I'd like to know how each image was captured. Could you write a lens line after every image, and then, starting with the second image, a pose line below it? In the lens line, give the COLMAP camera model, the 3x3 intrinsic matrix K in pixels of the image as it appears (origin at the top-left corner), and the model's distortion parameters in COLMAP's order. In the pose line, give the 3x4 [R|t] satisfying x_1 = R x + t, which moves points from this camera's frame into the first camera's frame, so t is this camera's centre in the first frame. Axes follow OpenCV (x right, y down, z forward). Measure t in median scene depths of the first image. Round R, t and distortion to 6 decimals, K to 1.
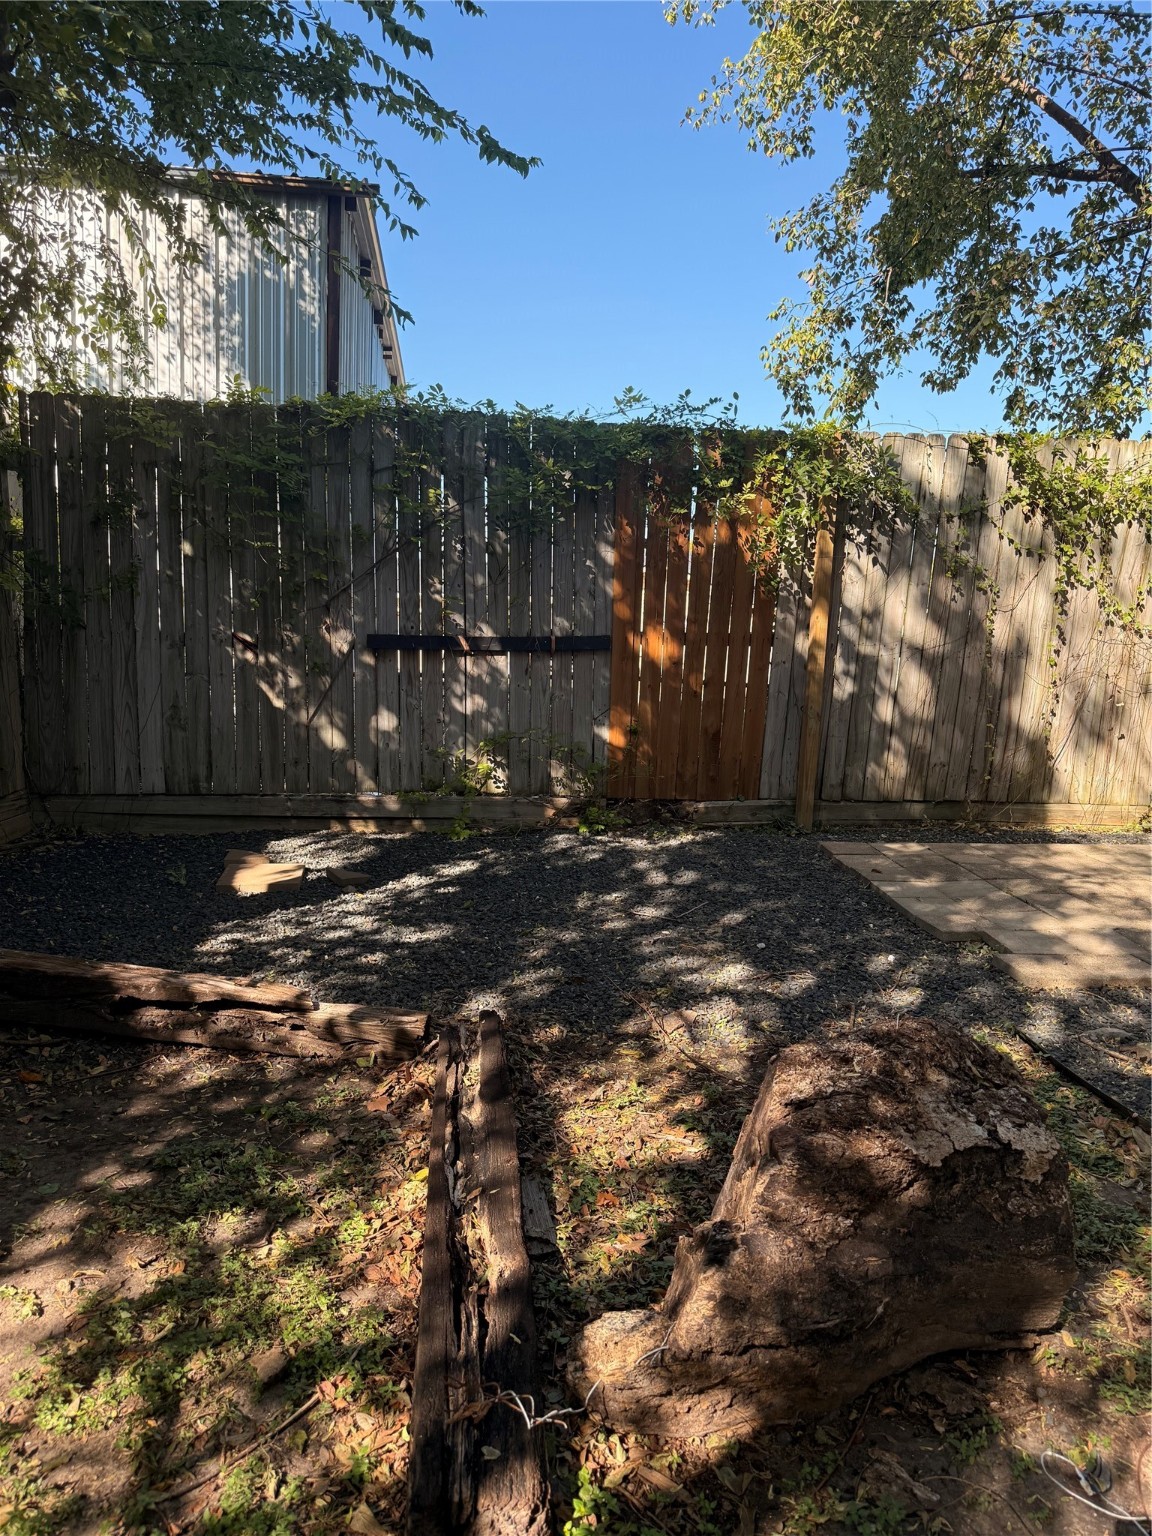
lens RADIAL K [[1054.7, 0, 576.8], [0, 1054.7, 779.3], [0, 0, 1]] dist [0.039708, -0.000146]
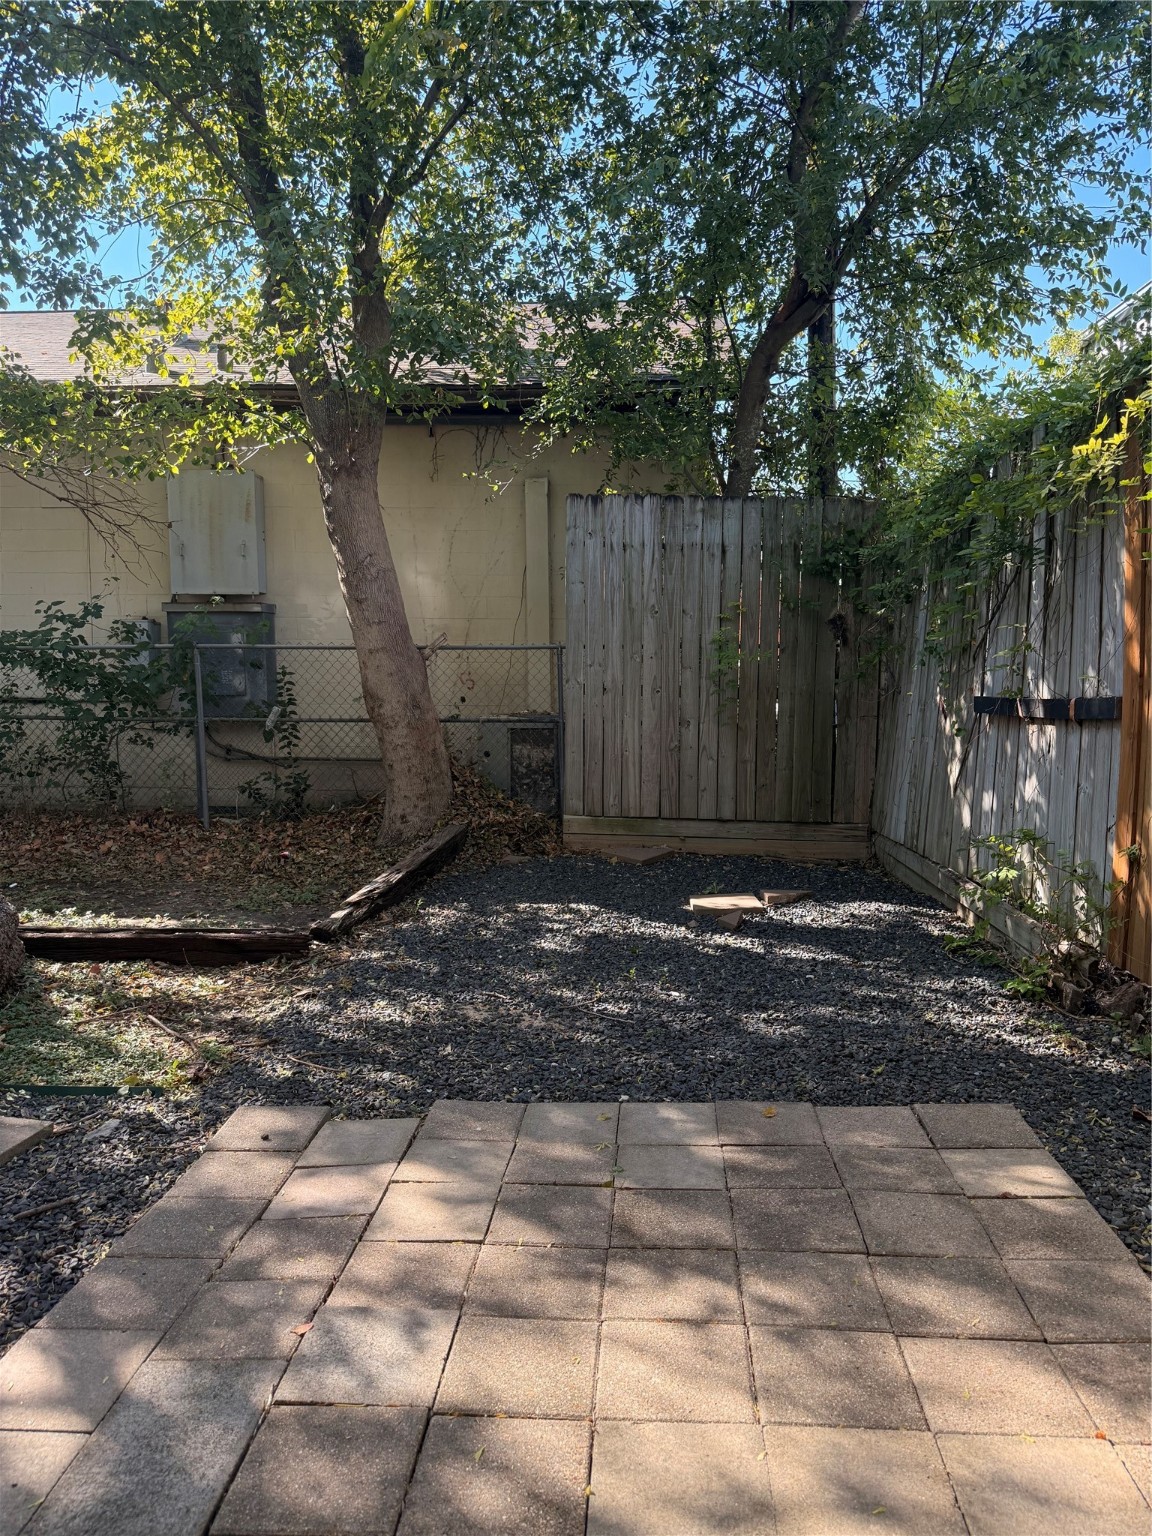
lens RADIAL K [[1054.7, 0, 576.7], [0, 1054.7, 770.9], [0, 0, 1]] dist [0.039708, -0.000146]
pose [[-0.124471, 0.059877, -0.990415, 0.670929], [-0.150316, 0.985519, 0.078472, -0.093432], [0.980771, 0.158643, -0.113668, 0.755725]]
